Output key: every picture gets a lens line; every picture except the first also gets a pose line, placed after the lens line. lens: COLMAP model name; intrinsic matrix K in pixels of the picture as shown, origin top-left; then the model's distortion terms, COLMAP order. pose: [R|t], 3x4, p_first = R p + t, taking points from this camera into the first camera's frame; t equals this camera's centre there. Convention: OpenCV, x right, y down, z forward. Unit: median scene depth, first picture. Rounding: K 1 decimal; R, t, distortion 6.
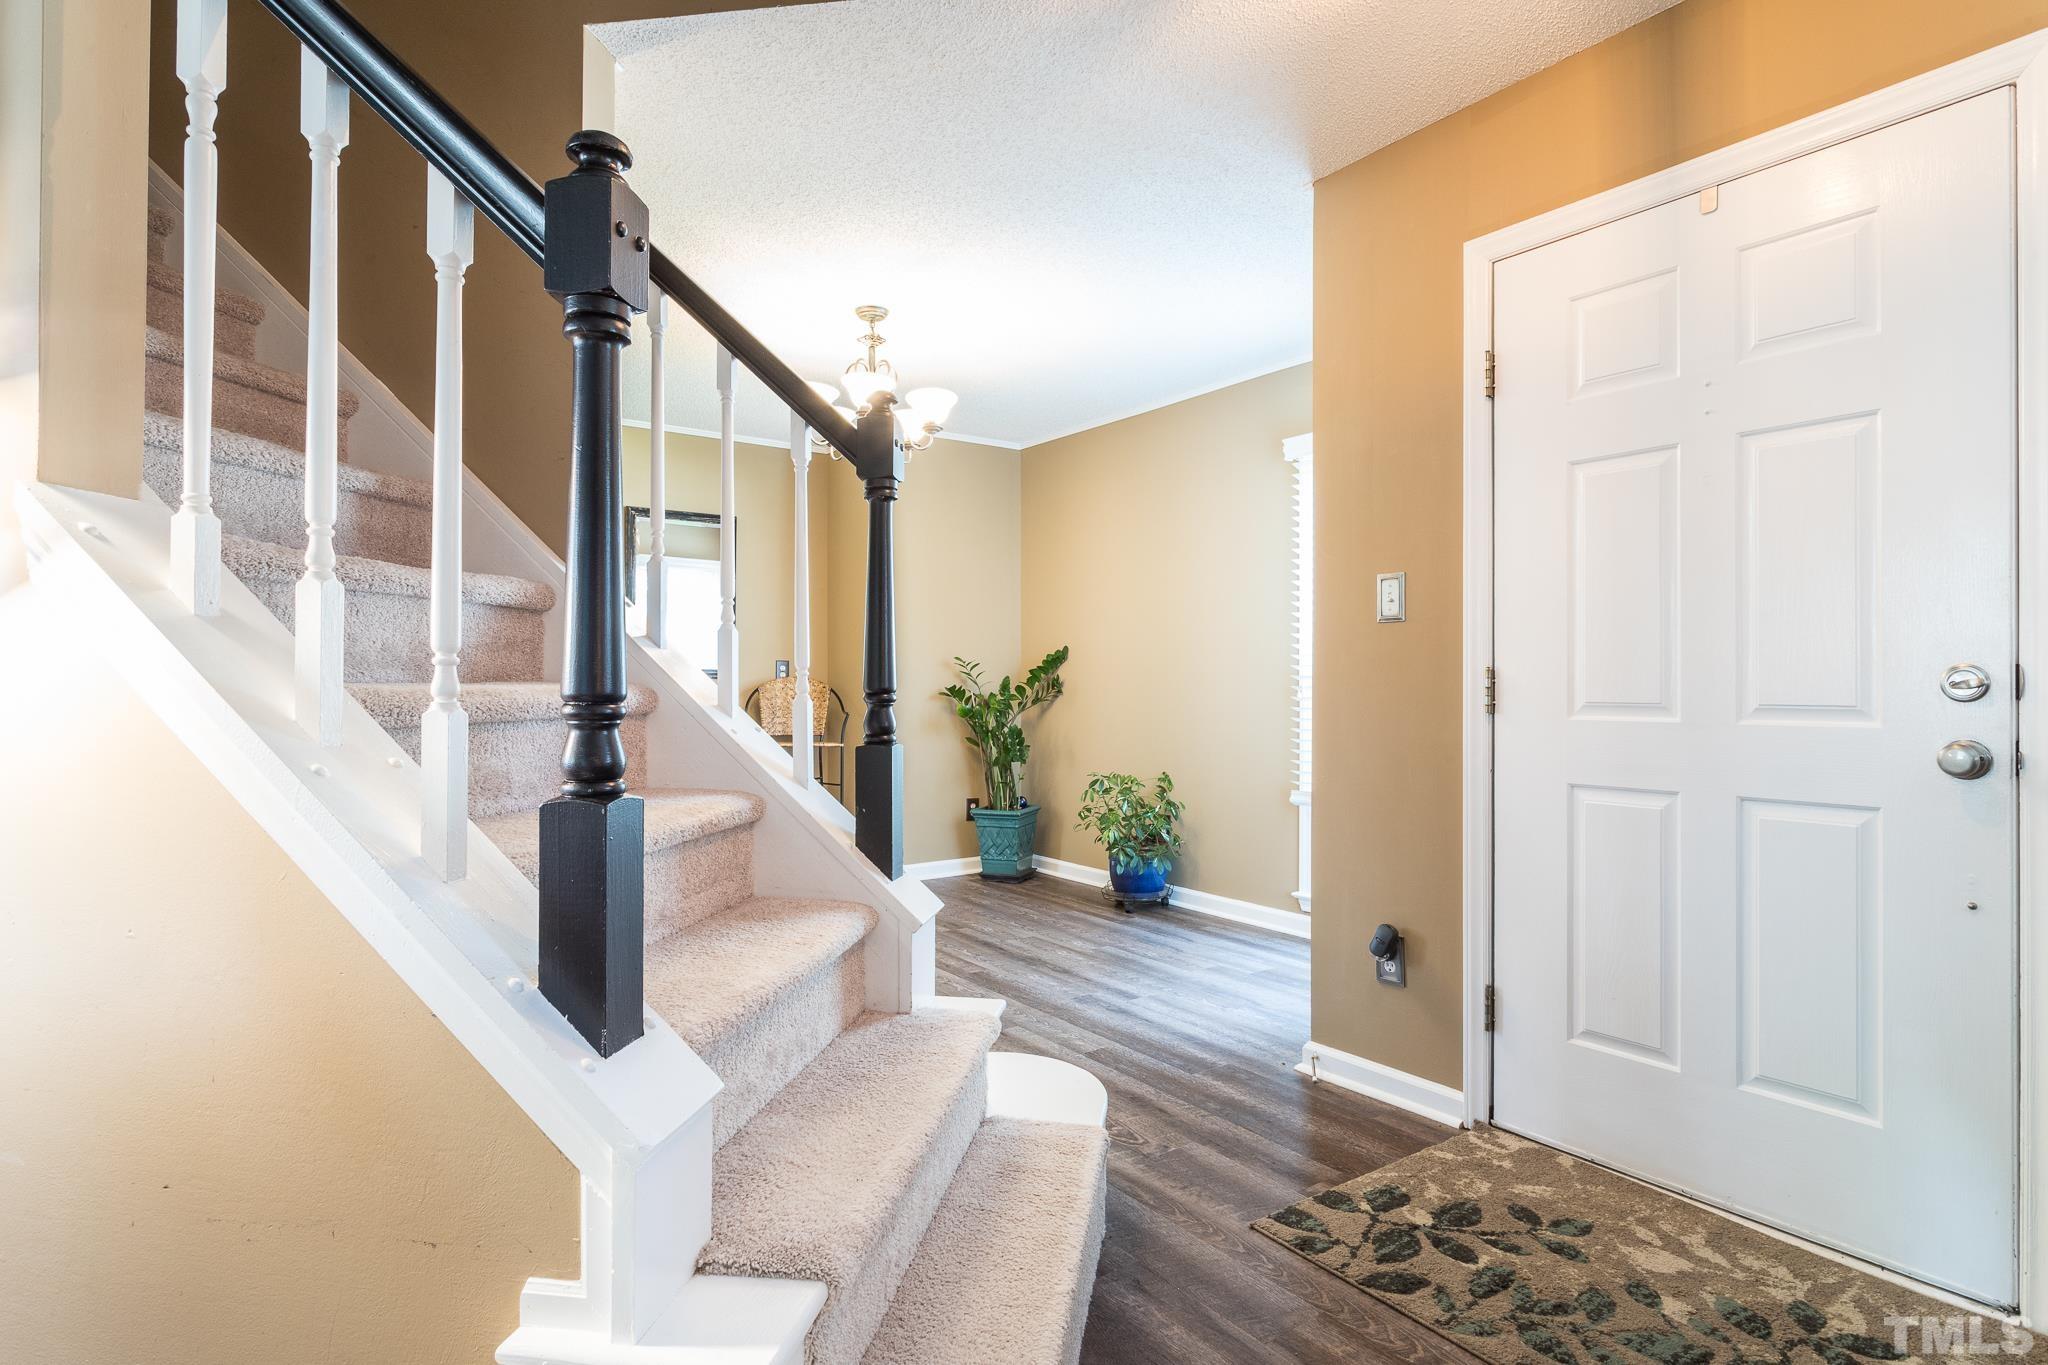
lens RADIAL K [[1079.2, 0, 1016.7], [0, 1079.2, 684.8], [0, 0, 1]] dist [0.003635, 0.001322]
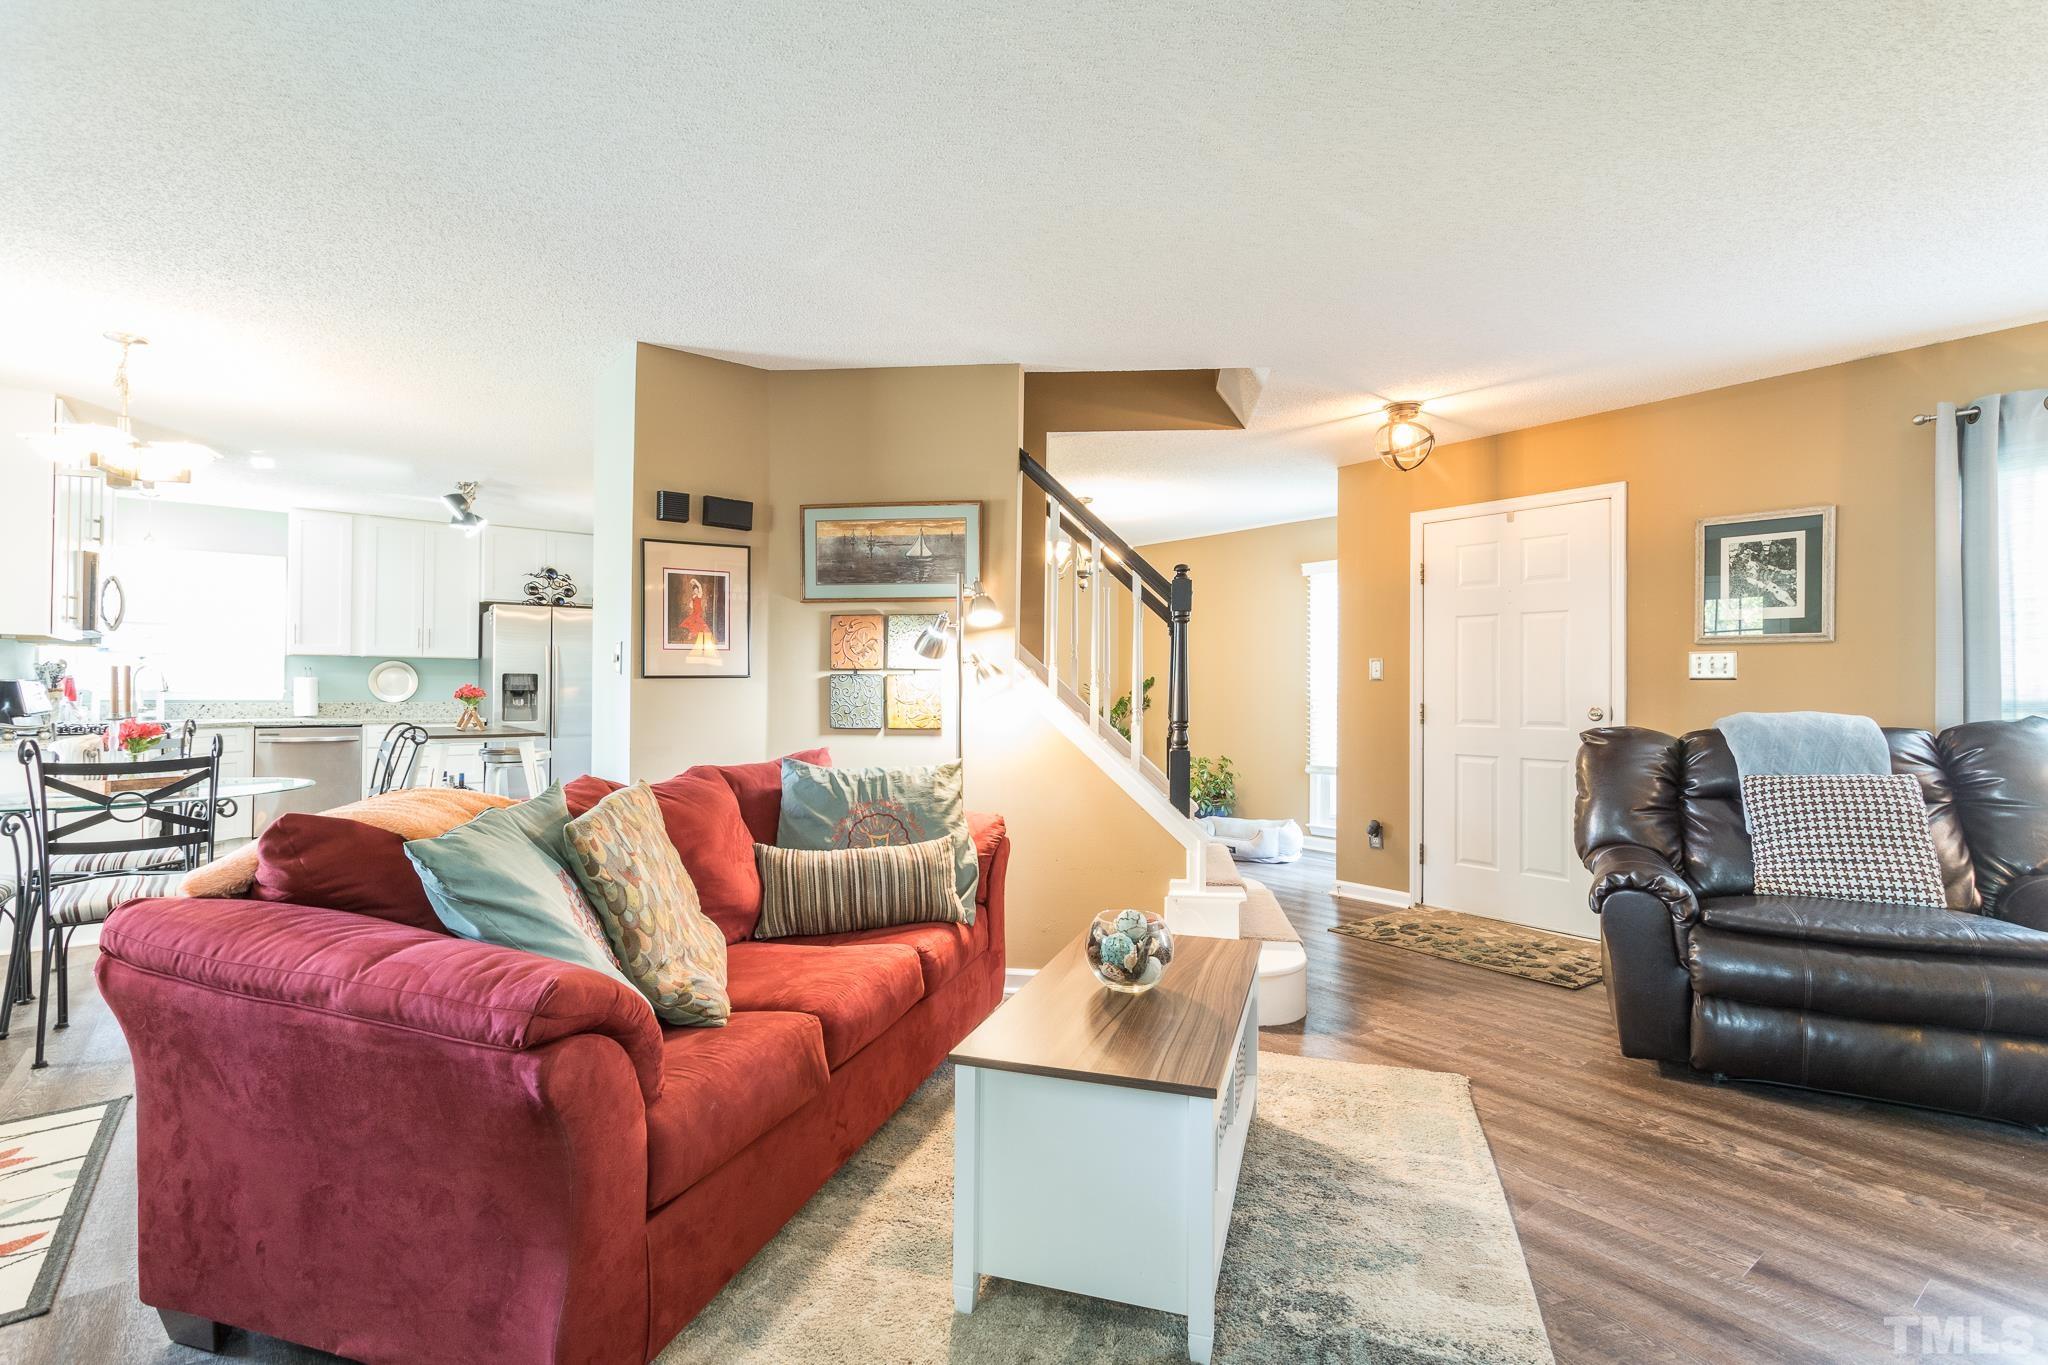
lens RADIAL K [[994.9, 0, 1017.8], [0, 994.9, 681.6], [0, 0, 1]] dist [0.003630, 0.000856]
pose [[0.999238, 0.003663, 0.038862, -0.235107], [-0.003471, 0.999982, -0.004992, -0.023166], [-0.038880, 0.004853, 0.999232, -0.505420]]
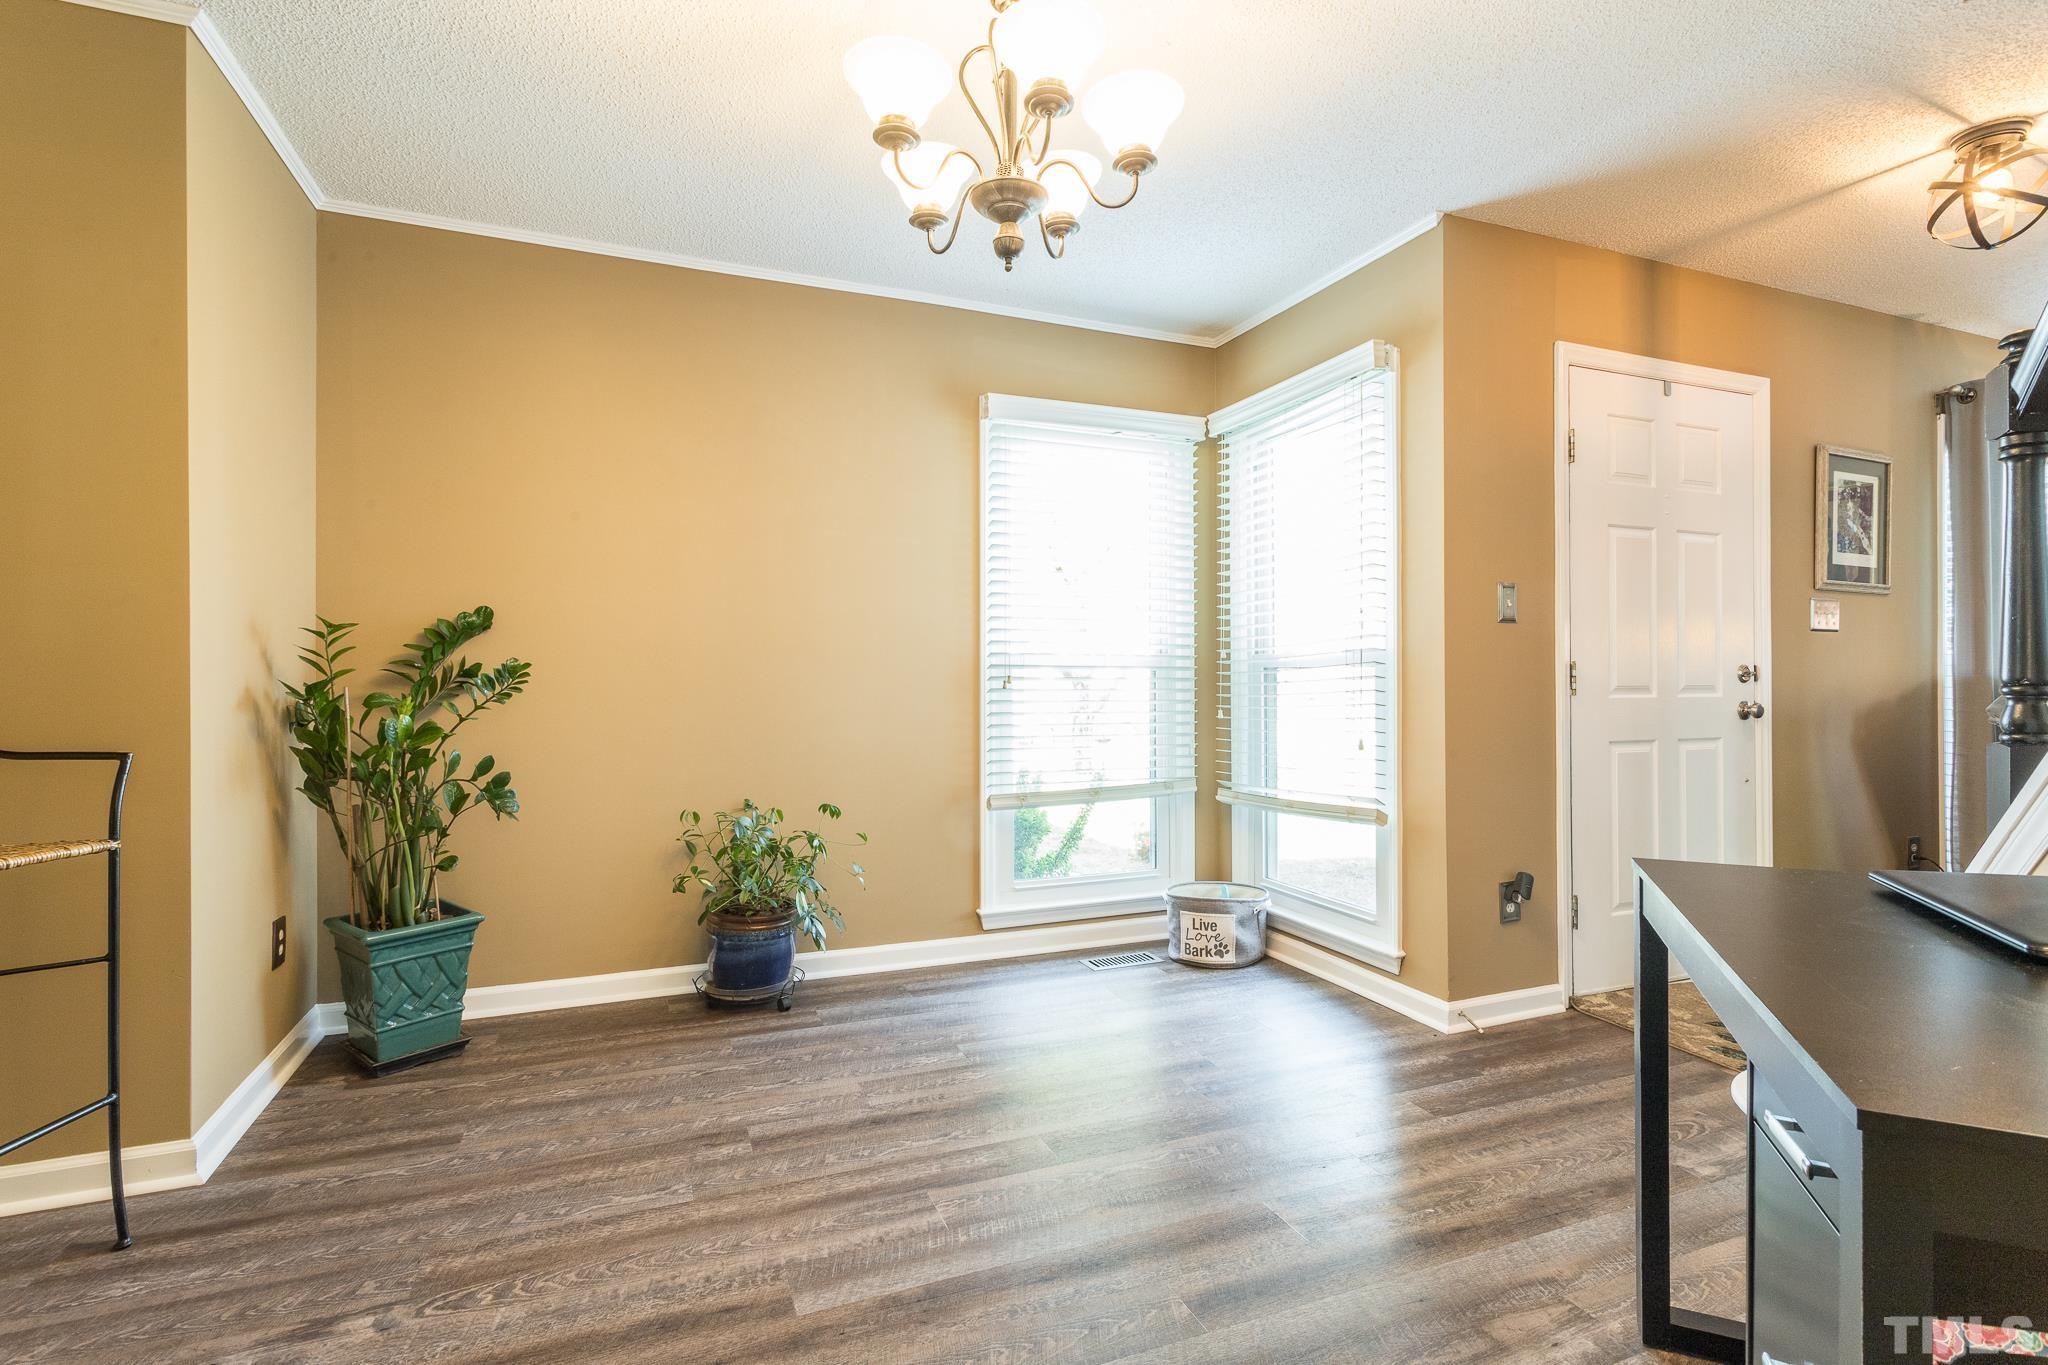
lens RADIAL K [[994.9, 0, 1031.2], [0, 994.9, 671.9], [0, 0, 1]] dist [0.003630, 0.000856]
pose [[0.212106, 0.001616, 0.977245, -0.449817], [0.000169, 0.999999, -0.001690, -0.000642], [-0.977247, 0.000523, 0.212105, 0.676801]]
